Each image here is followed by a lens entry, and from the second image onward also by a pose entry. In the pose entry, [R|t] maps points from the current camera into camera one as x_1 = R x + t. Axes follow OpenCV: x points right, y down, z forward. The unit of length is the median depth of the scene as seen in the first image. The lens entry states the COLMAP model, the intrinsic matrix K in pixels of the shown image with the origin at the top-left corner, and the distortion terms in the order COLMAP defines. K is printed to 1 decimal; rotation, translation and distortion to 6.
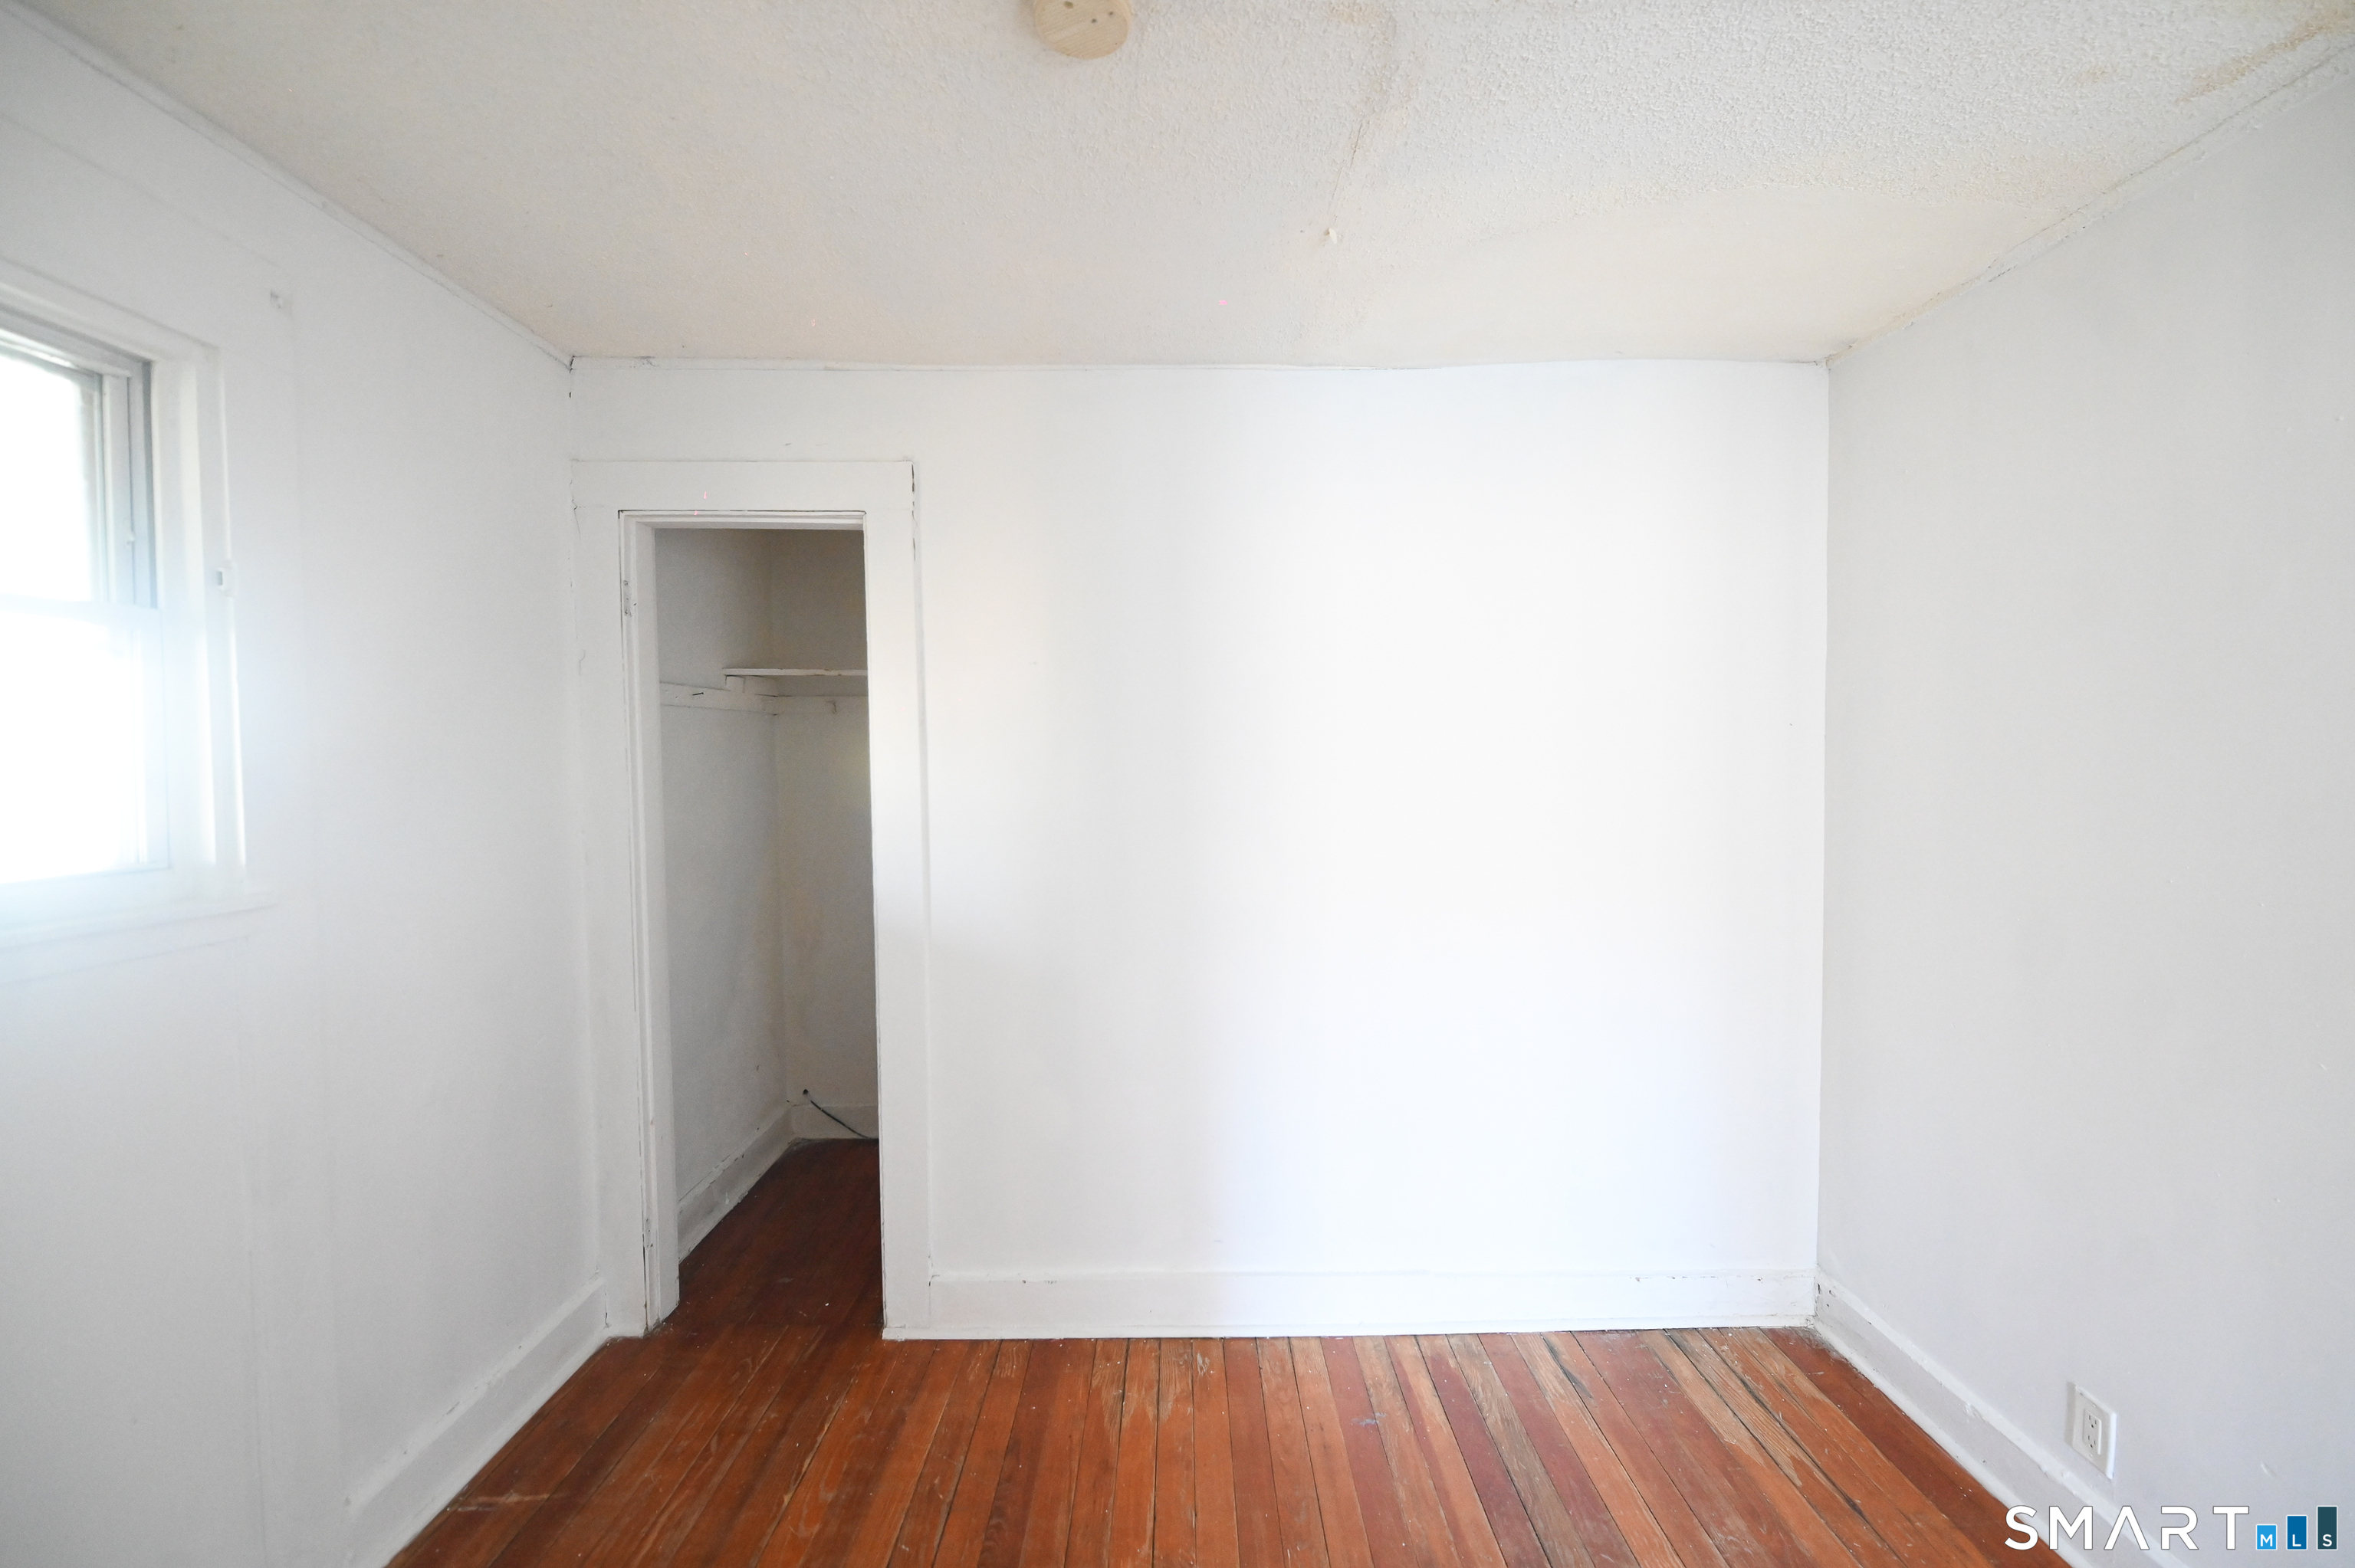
lens RADIAL K [[978.4, 0, 1177.5], [0, 978.4, 784.0], [0, 0, 1]] dist [-0.000499, -0.004152]
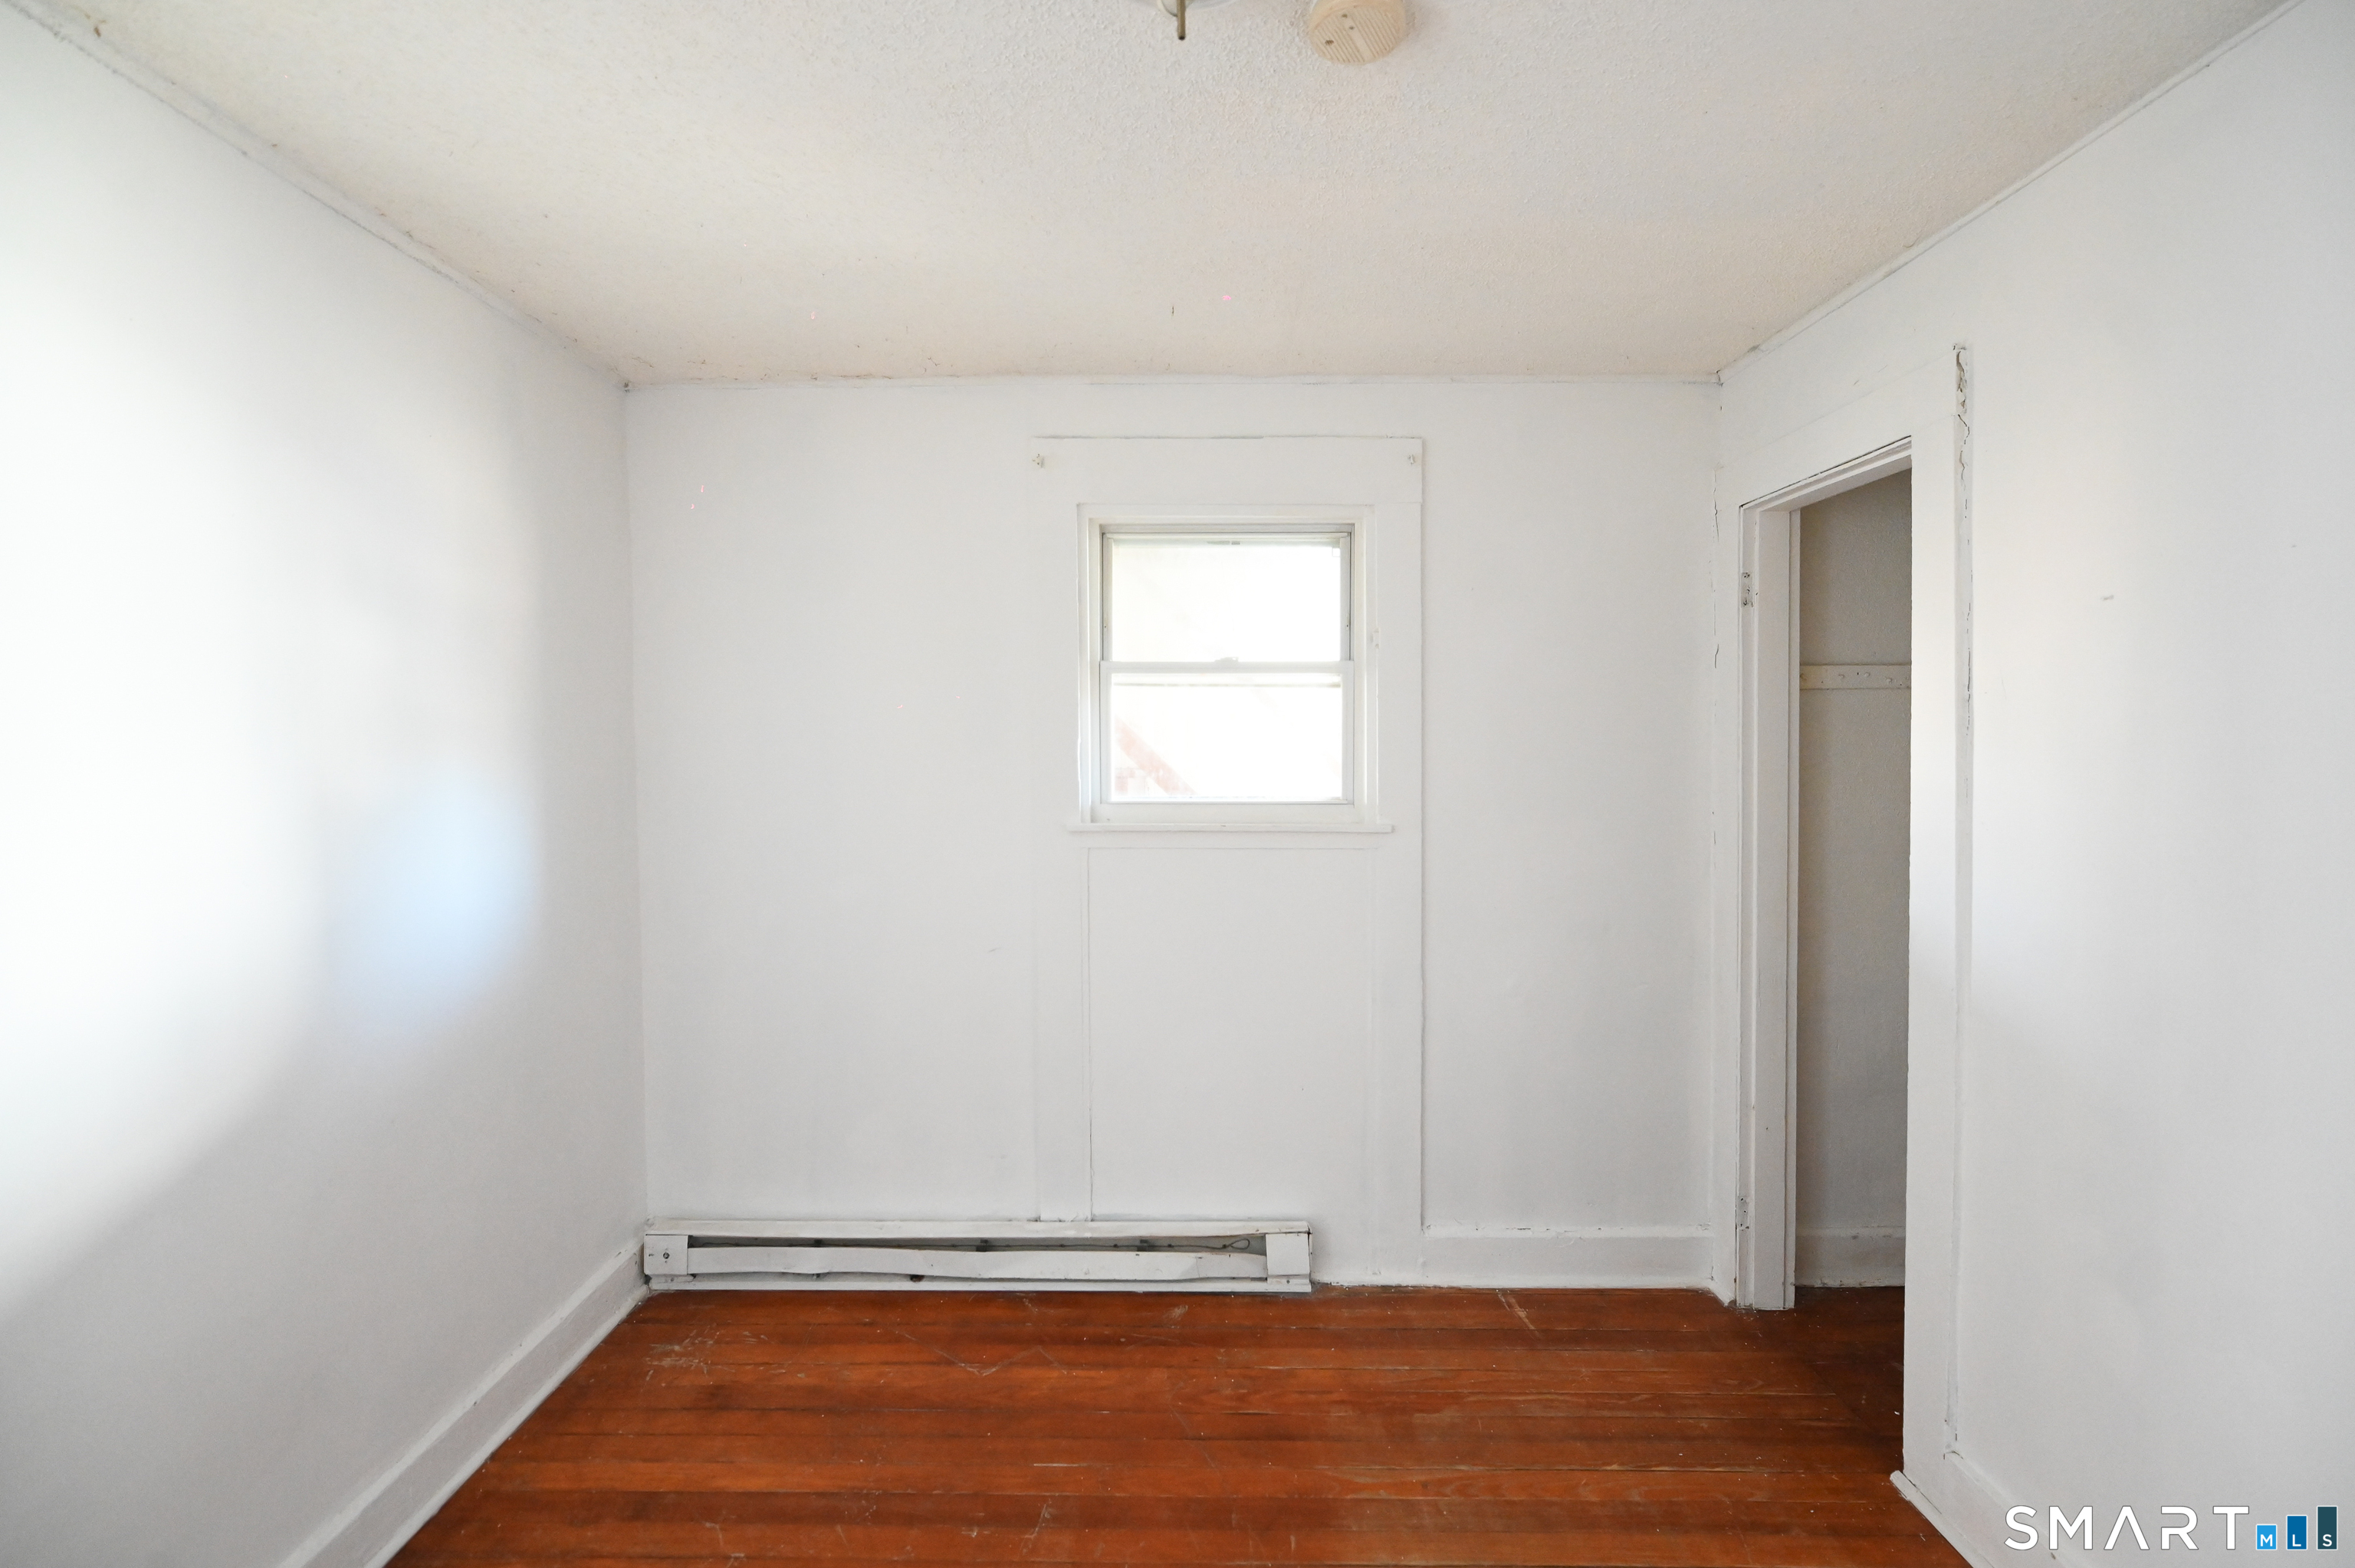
lens RADIAL K [[986.5, 0, 1181.9], [0, 986.5, 781.5], [0, 0, 1]] dist [-0.000396, -0.004164]
pose [[0.005963, 0.044180, -0.999006, 0.515069], [-0.031703, 0.998530, 0.043970, -0.017159], [0.999480, 0.031410, 0.007355, 0.441643]]
